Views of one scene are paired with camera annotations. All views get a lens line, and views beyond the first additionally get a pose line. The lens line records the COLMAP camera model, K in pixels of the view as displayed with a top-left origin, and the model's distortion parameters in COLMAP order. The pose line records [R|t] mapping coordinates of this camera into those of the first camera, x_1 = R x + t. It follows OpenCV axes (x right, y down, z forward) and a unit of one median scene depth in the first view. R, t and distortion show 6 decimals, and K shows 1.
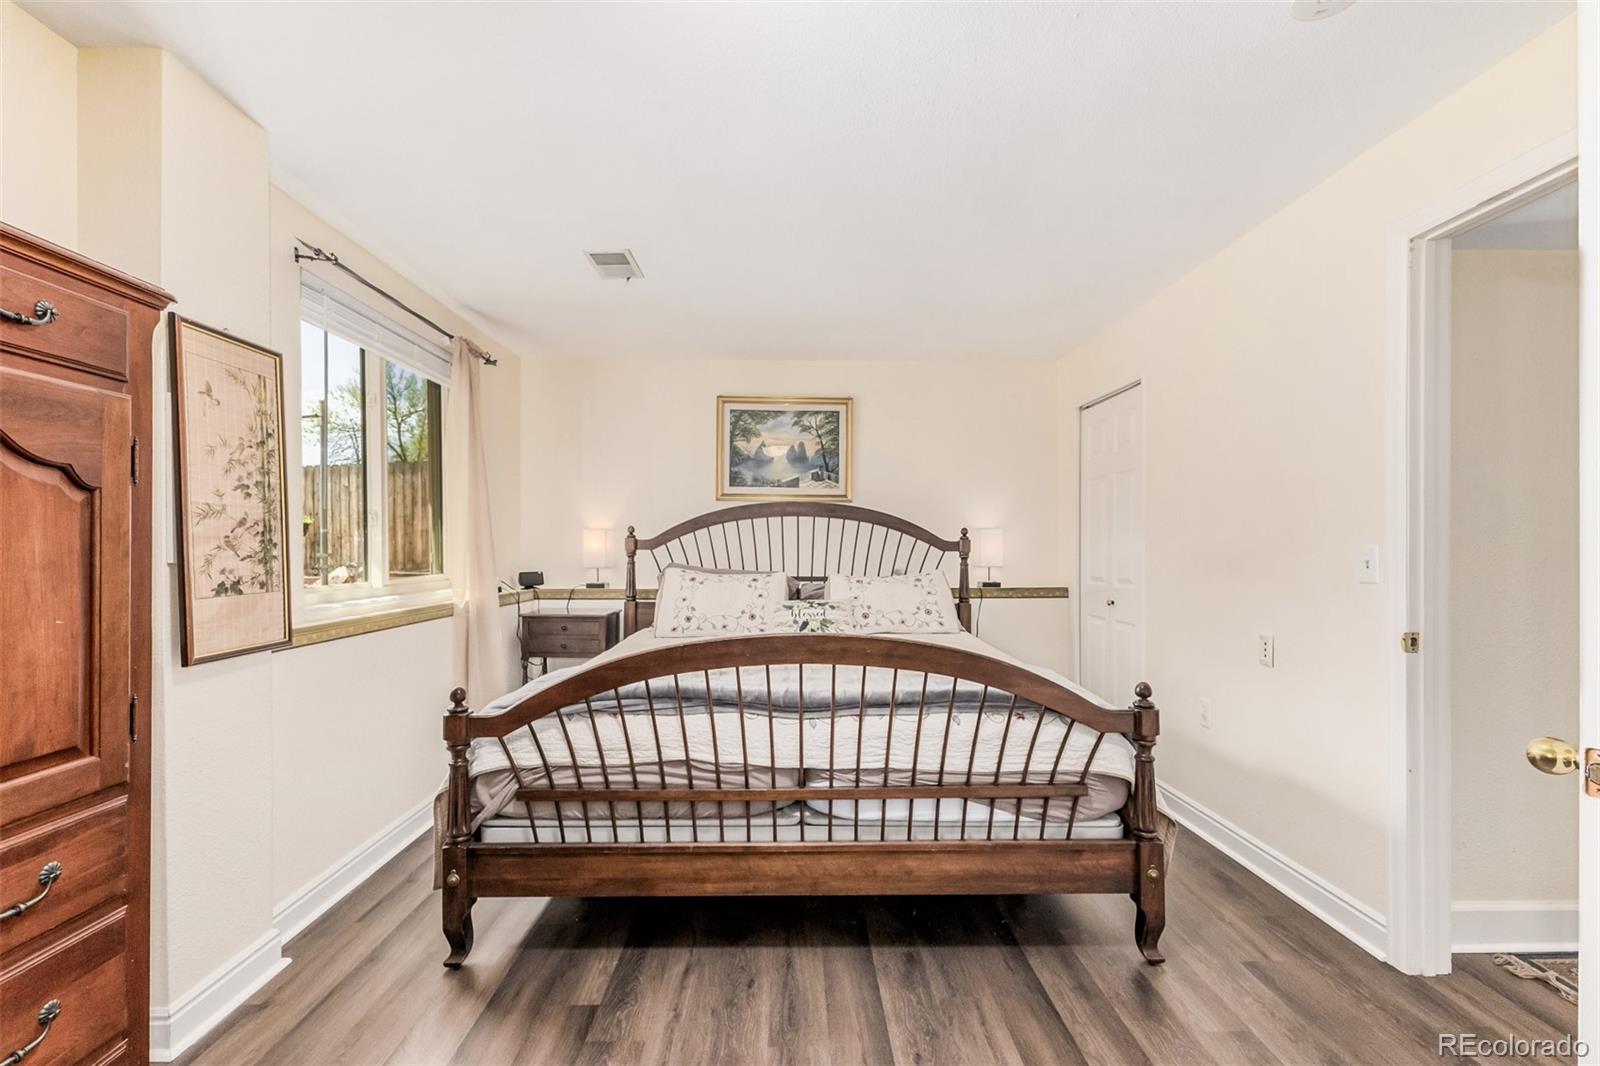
lens RADIAL K [[687.4, 0, 805.5], [0, 687.4, 536.8], [0, 0, 1]] dist [0.009348, 0.000146]
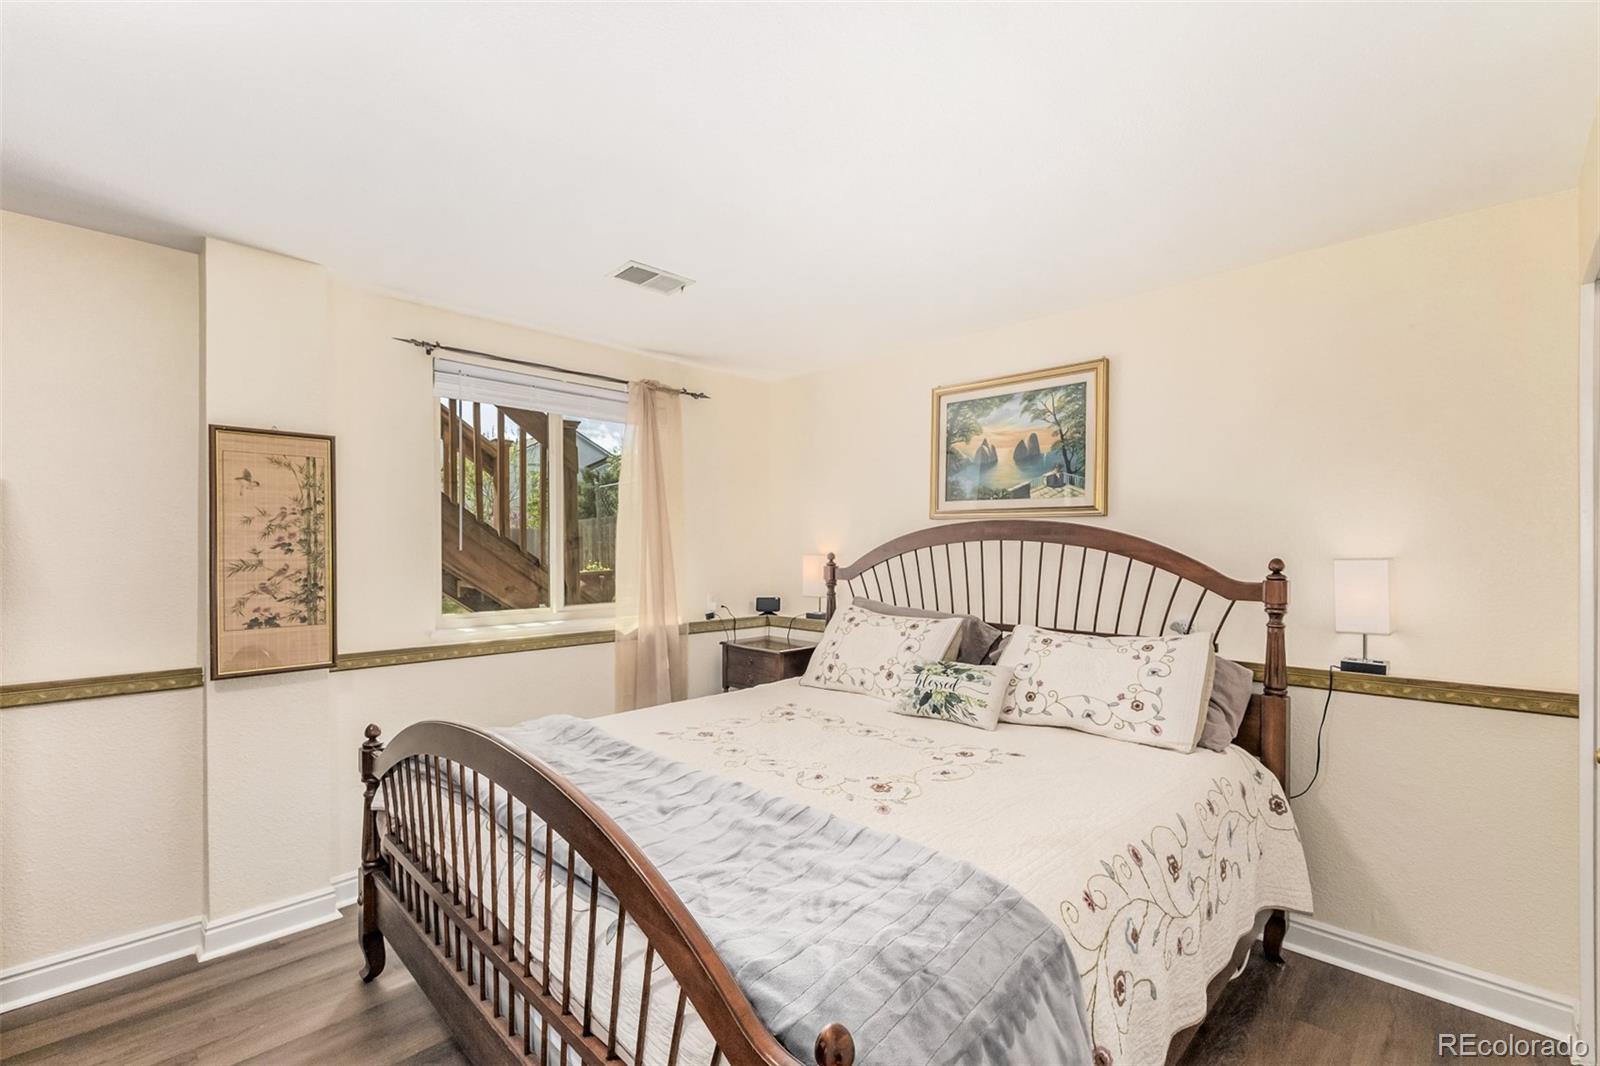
lens RADIAL K [[697.3, 0, 797.6], [0, 697.3, 544.8], [0, 0, 1]] dist [0.004438, 0.000278]
pose [[0.701219, -0.002906, -0.712940, 0.362772], [0.009546, 0.999940, 0.005313, -0.031184], [0.712882, -0.010531, 0.701205, 0.338912]]
